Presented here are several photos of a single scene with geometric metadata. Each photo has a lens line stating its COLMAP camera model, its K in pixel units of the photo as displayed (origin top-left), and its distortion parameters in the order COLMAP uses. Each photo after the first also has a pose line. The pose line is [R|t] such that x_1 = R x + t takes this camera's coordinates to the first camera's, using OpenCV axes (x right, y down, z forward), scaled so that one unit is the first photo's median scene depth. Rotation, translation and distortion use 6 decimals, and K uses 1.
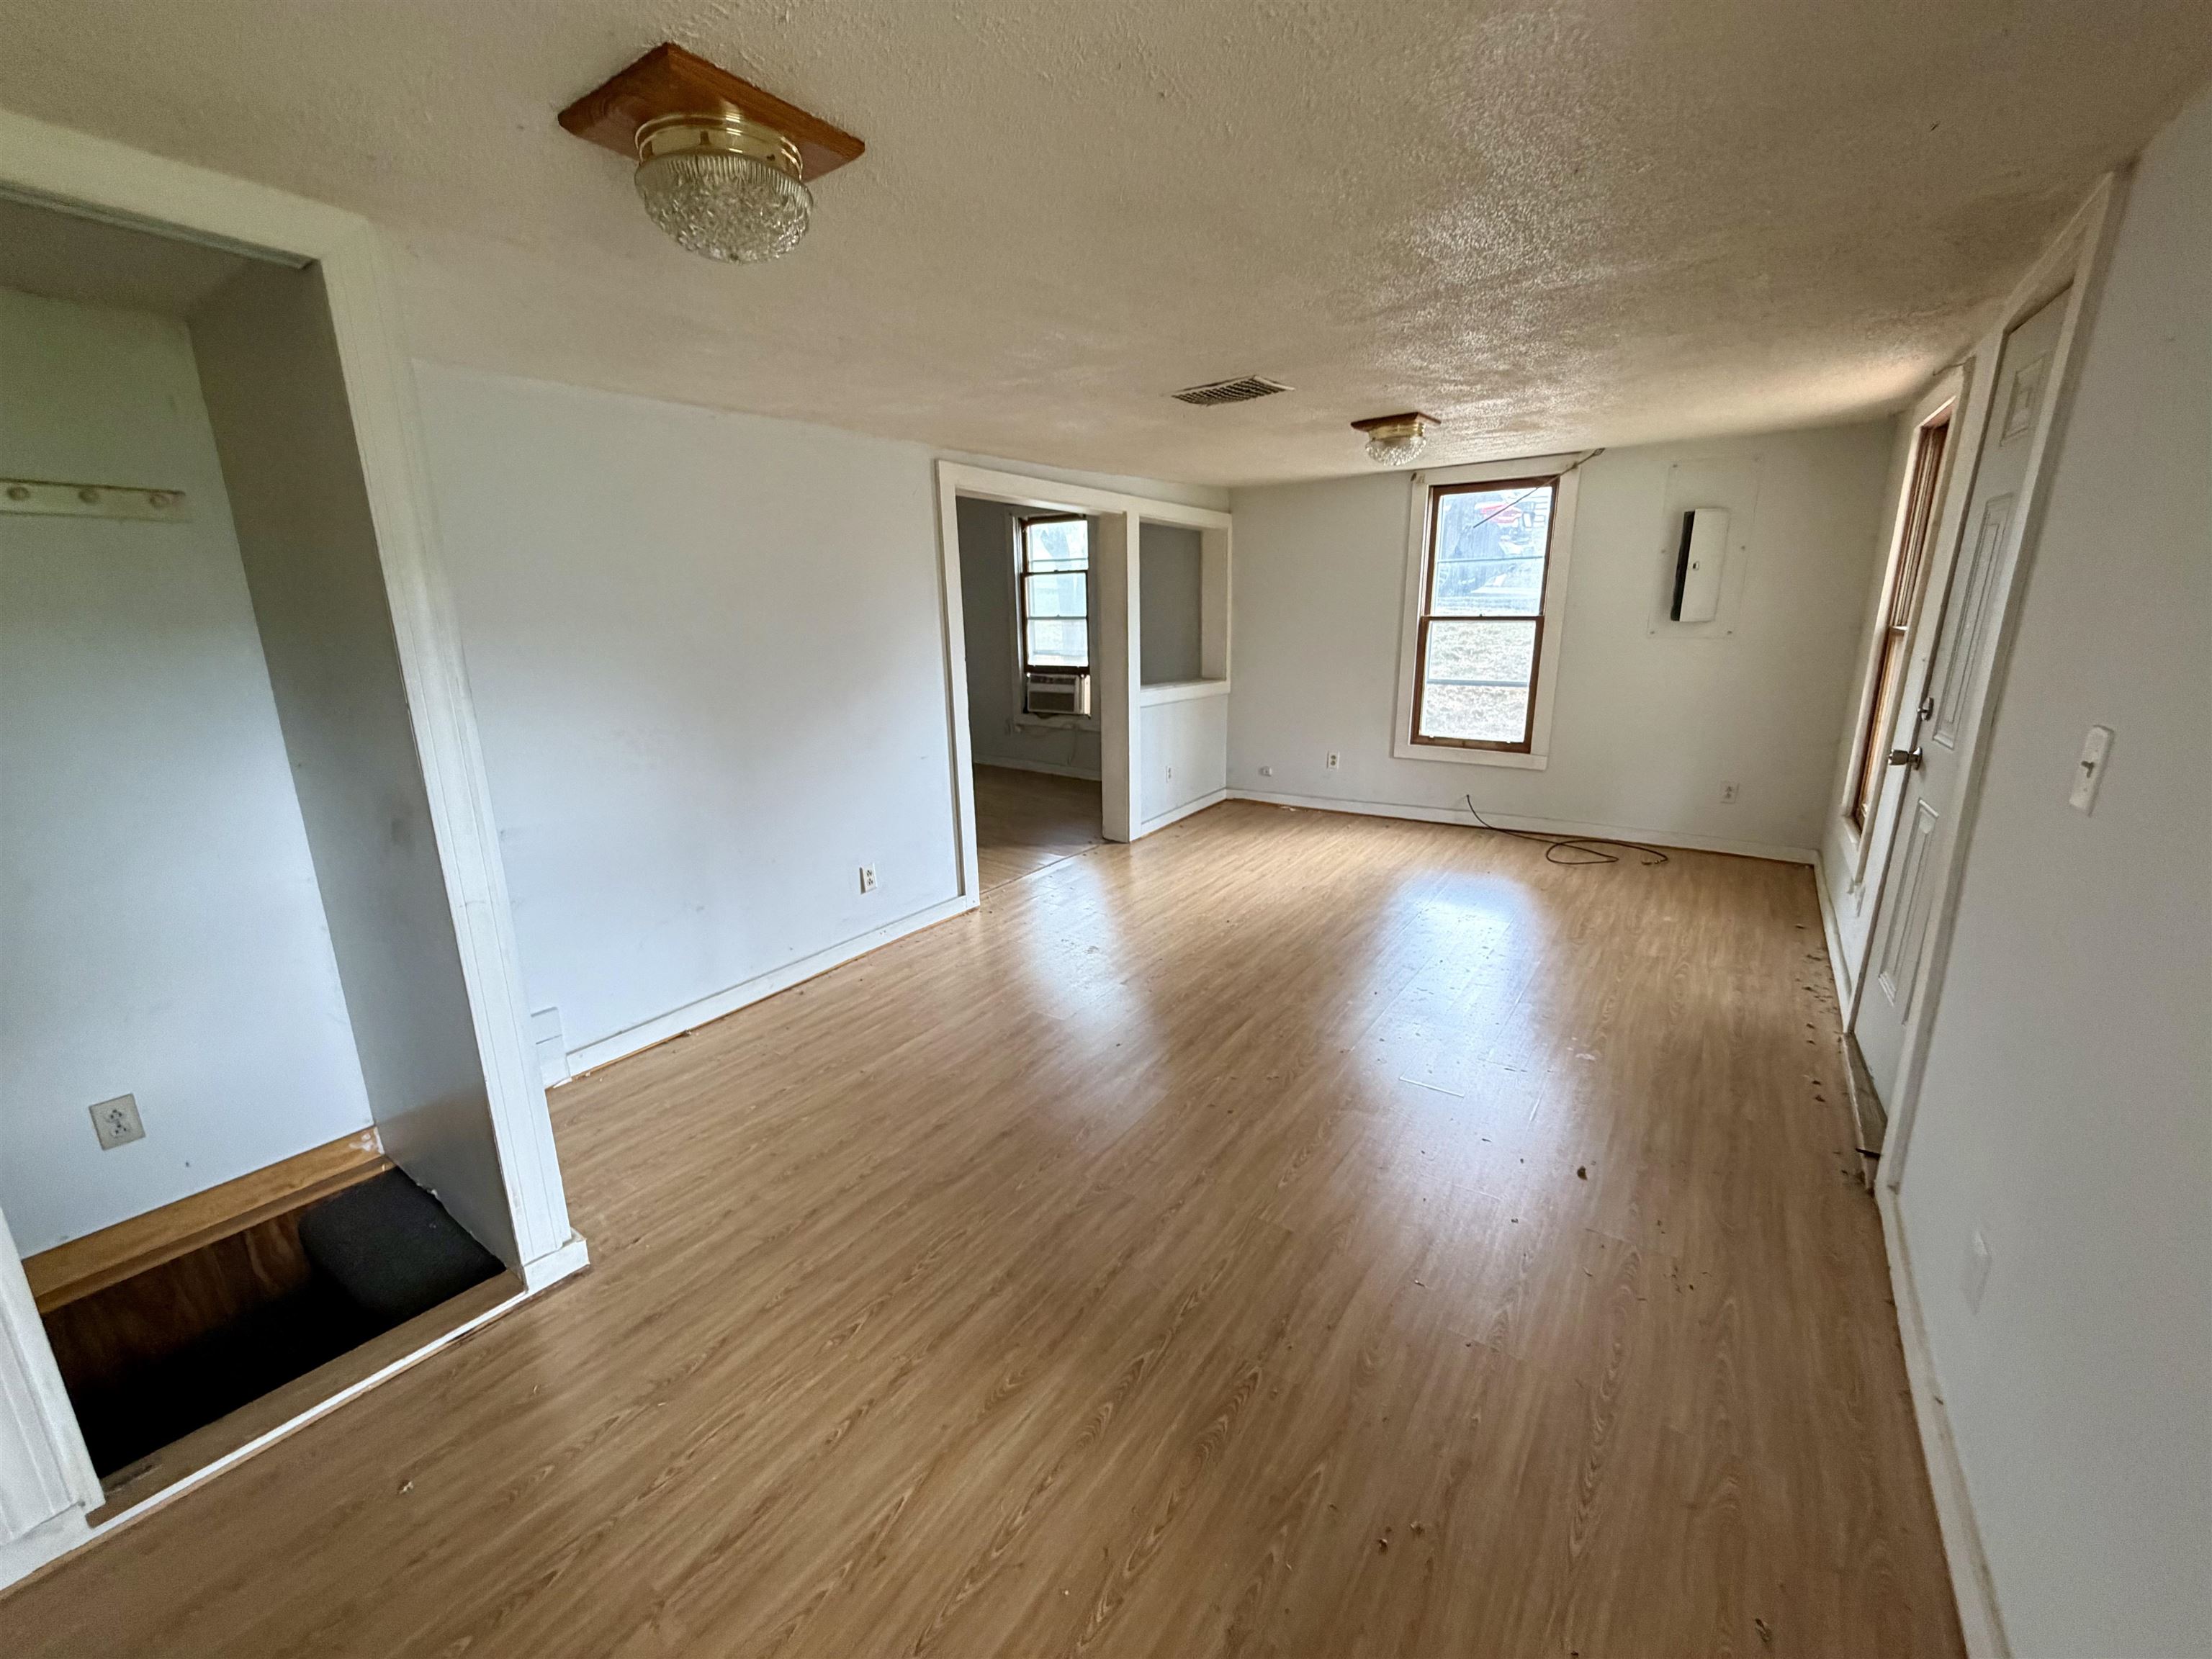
lens RADIAL K [[882.9, 0, 1106.0], [0, 882.9, 829.5], [0, 0, 1]] dist [0.002175, 0.000294]
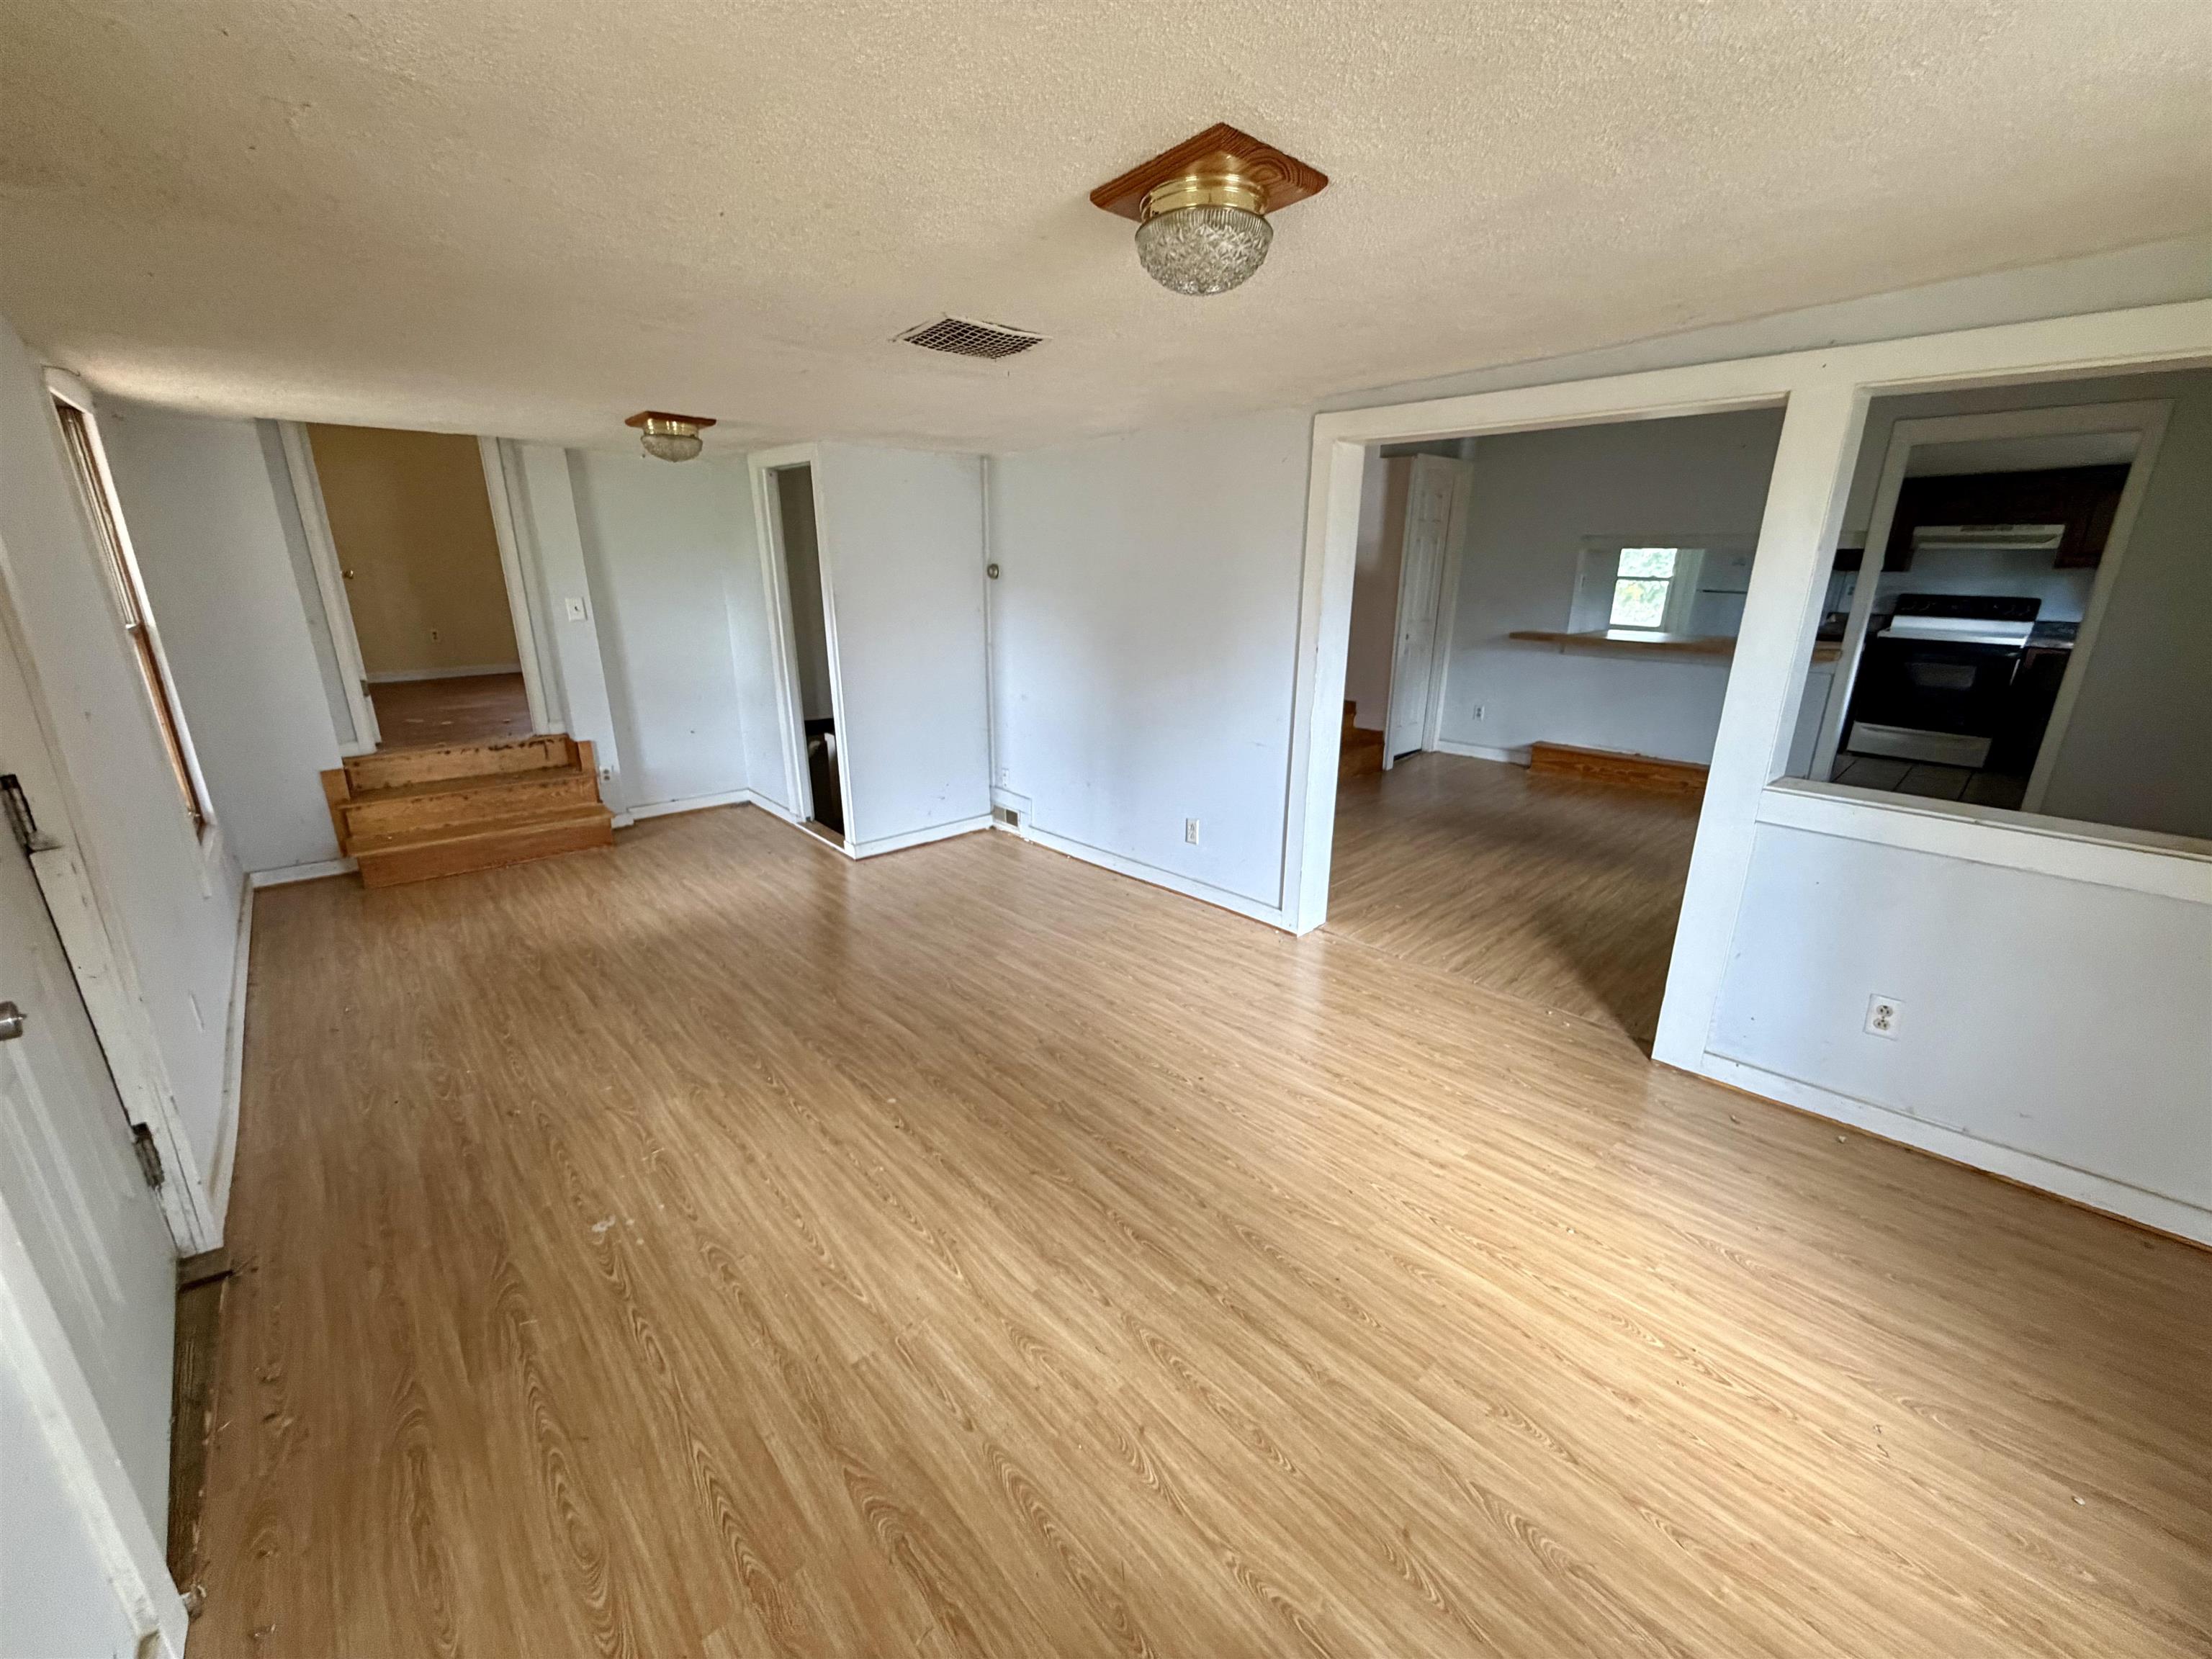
lens RADIAL K [[879.6, 0, 1102.6], [0, 879.6, 836.0], [0, 0, 1]] dist [0.001704, 0.000170]
pose [[-0.228590, 0.302159, -0.925444, 0.742222], [-0.238259, 0.904341, 0.354120, -0.289535], [0.943917, 0.301444, -0.134732, 1.001606]]
